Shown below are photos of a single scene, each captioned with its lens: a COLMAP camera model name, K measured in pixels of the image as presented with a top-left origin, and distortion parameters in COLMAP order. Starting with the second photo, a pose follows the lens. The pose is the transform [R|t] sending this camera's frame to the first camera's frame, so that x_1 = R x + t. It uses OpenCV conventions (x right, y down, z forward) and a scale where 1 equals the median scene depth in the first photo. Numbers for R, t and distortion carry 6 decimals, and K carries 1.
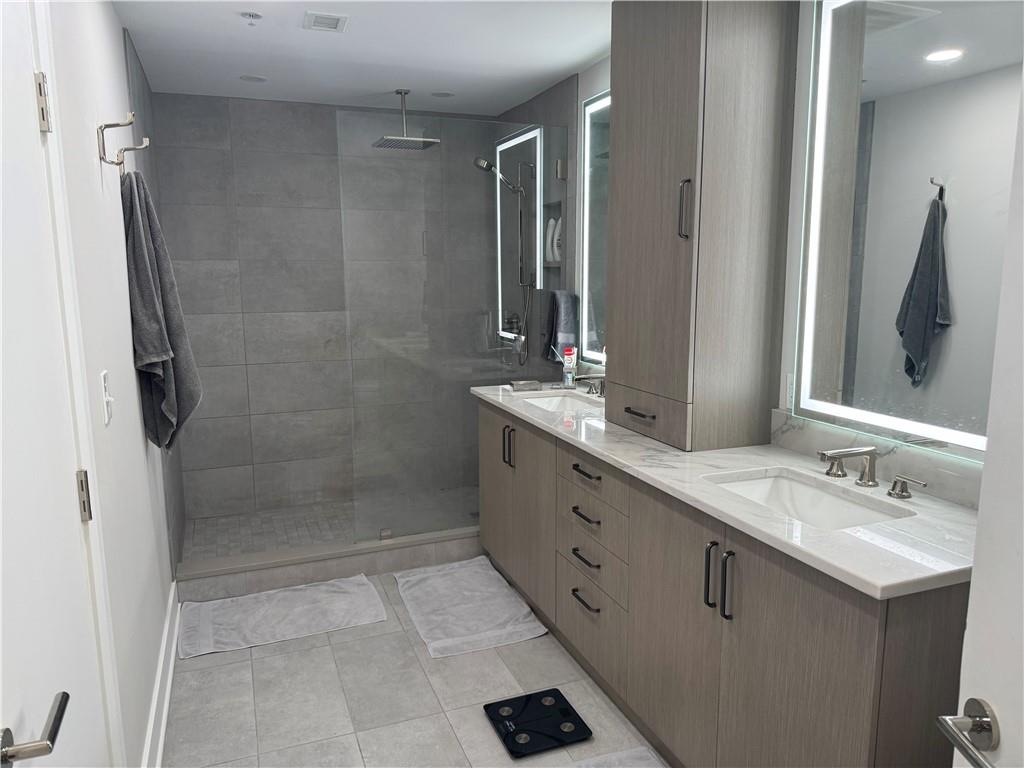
lens RADIAL K [[721.0, 0, 512.0], [0, 721.0, 384.0], [0, 0, 1]] dist [0.142557, -0.217406]
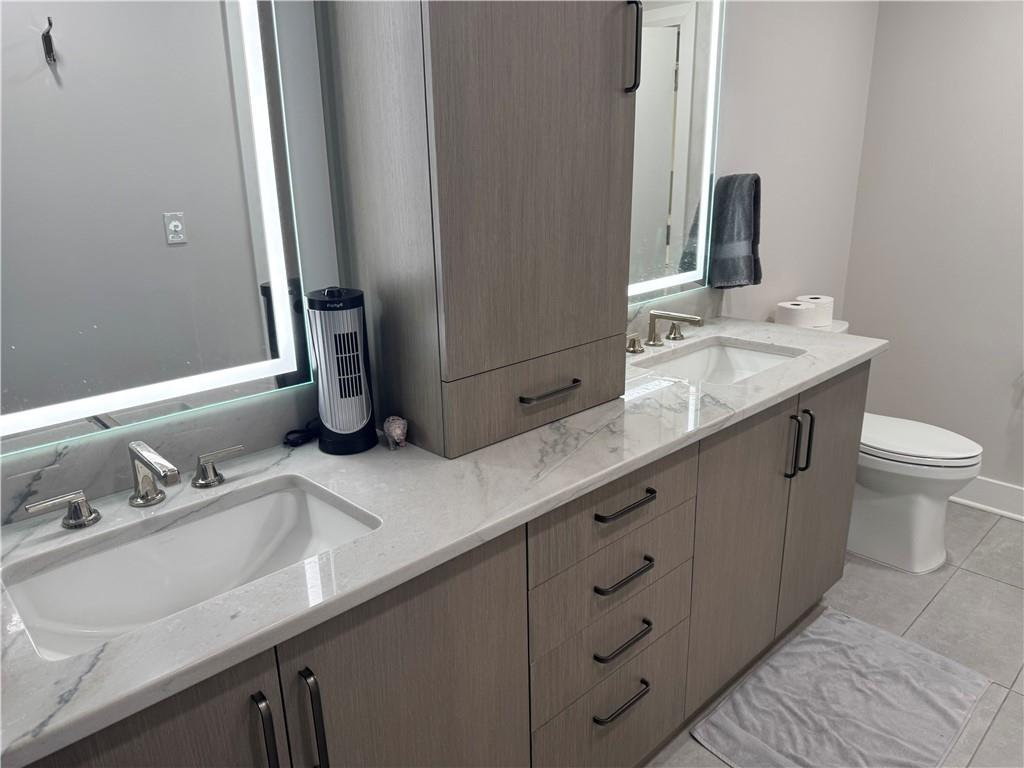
lens RADIAL K [[721.0, 0, 512.0], [0, 721.0, 384.0], [0, 0, 1]] dist [0.142557, -0.217406]
pose [[-0.250183, -0.269775, 0.929855, -0.406836], [0.257937, 0.907117, 0.332578, -0.190946], [-0.933208, 0.323050, -0.157360, 1.208741]]
